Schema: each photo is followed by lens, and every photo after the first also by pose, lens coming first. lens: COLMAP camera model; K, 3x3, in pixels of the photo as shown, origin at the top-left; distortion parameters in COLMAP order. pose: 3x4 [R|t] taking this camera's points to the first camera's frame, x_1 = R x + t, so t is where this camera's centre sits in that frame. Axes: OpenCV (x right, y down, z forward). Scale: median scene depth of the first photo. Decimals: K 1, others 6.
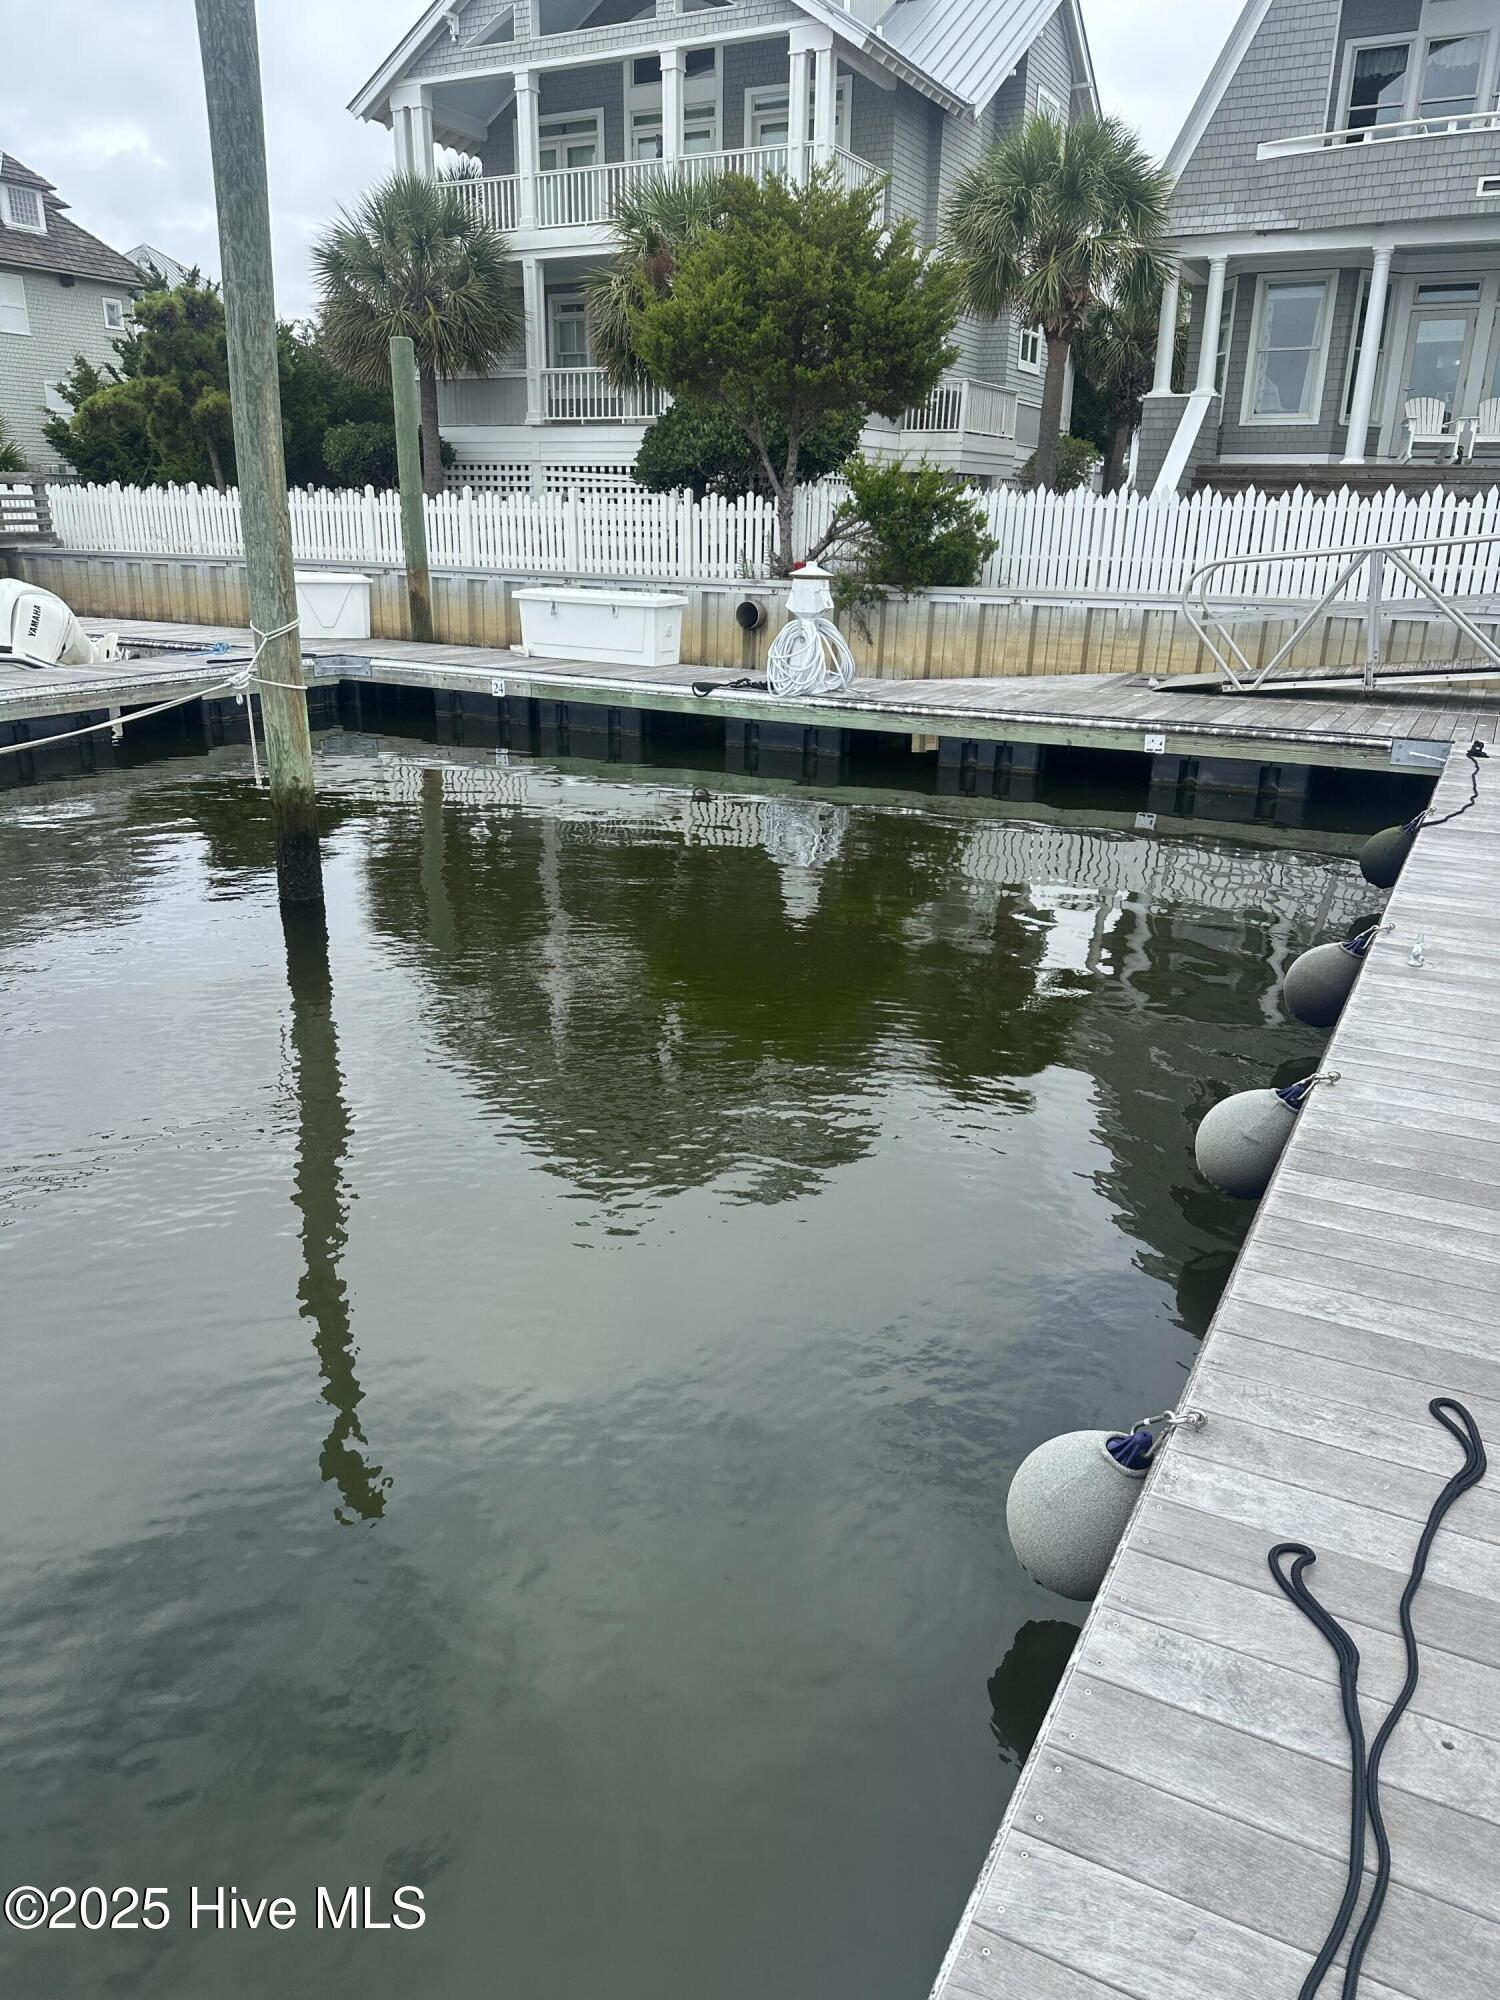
lens RADIAL K [[1400.3, 0, 750.0], [0, 1400.3, 1000.0], [0, 0, 1]] dist [0.024273, -0.030248]
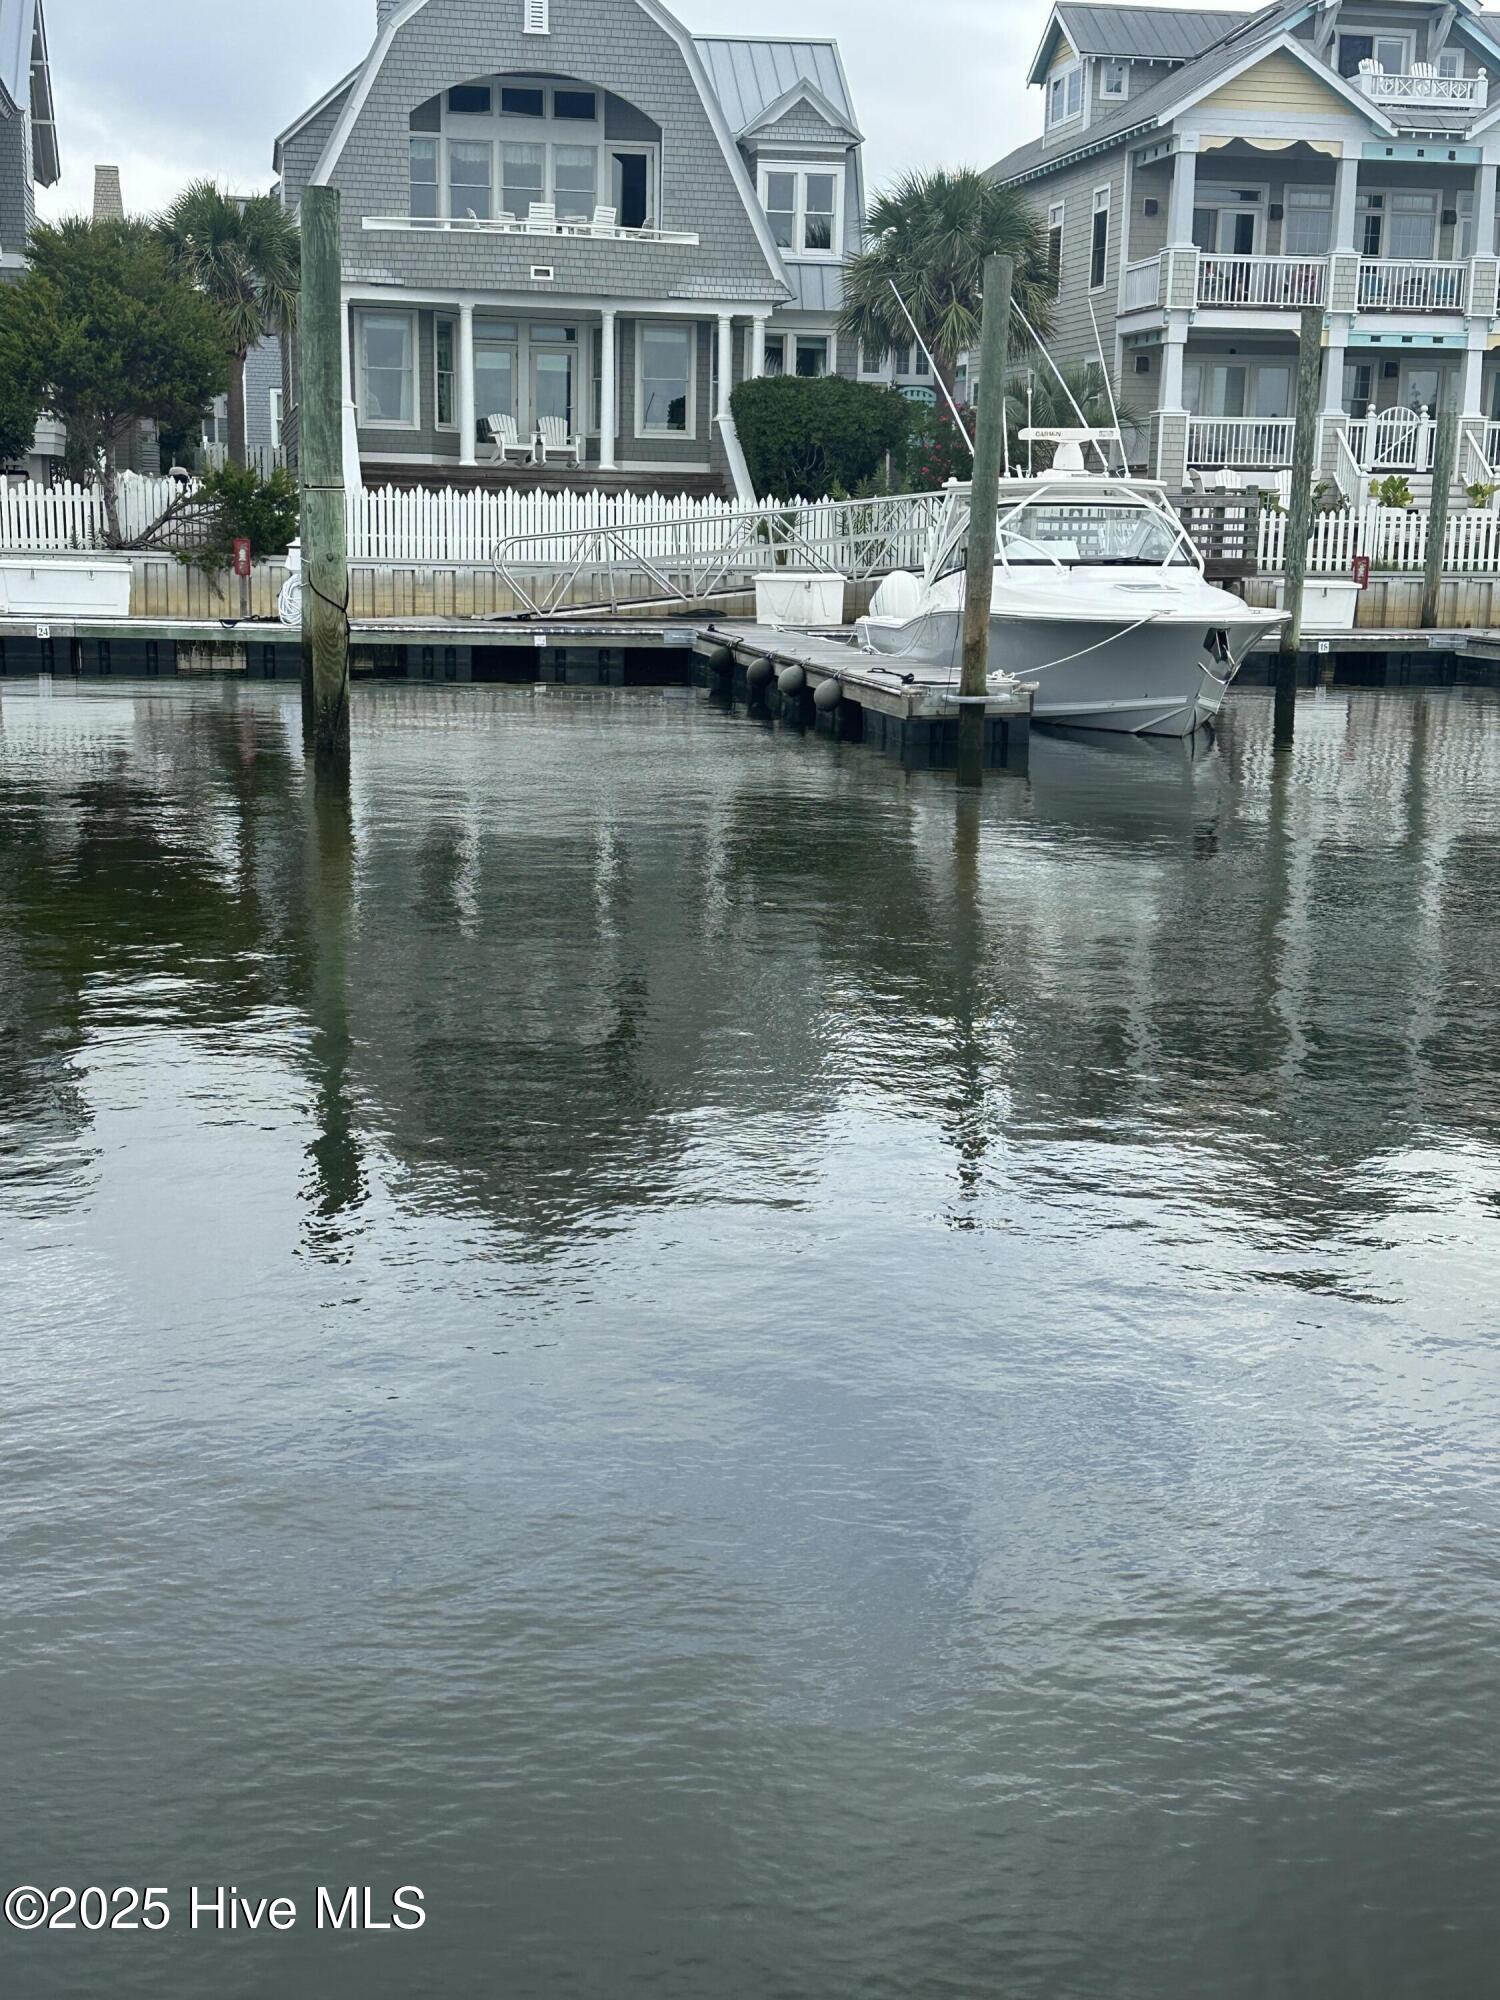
lens RADIAL K [[2626.7, 0, 750.0], [0, 2626.7, 1000.0], [0, 0, 1]] dist [0.290046, -0.880987]
pose [[0.770437, -0.116733, 0.626738, -1.172743], [0.201358, 0.977326, -0.065494, 0.375839], [-0.604881, 0.176658, 0.776473, -1.169041]]
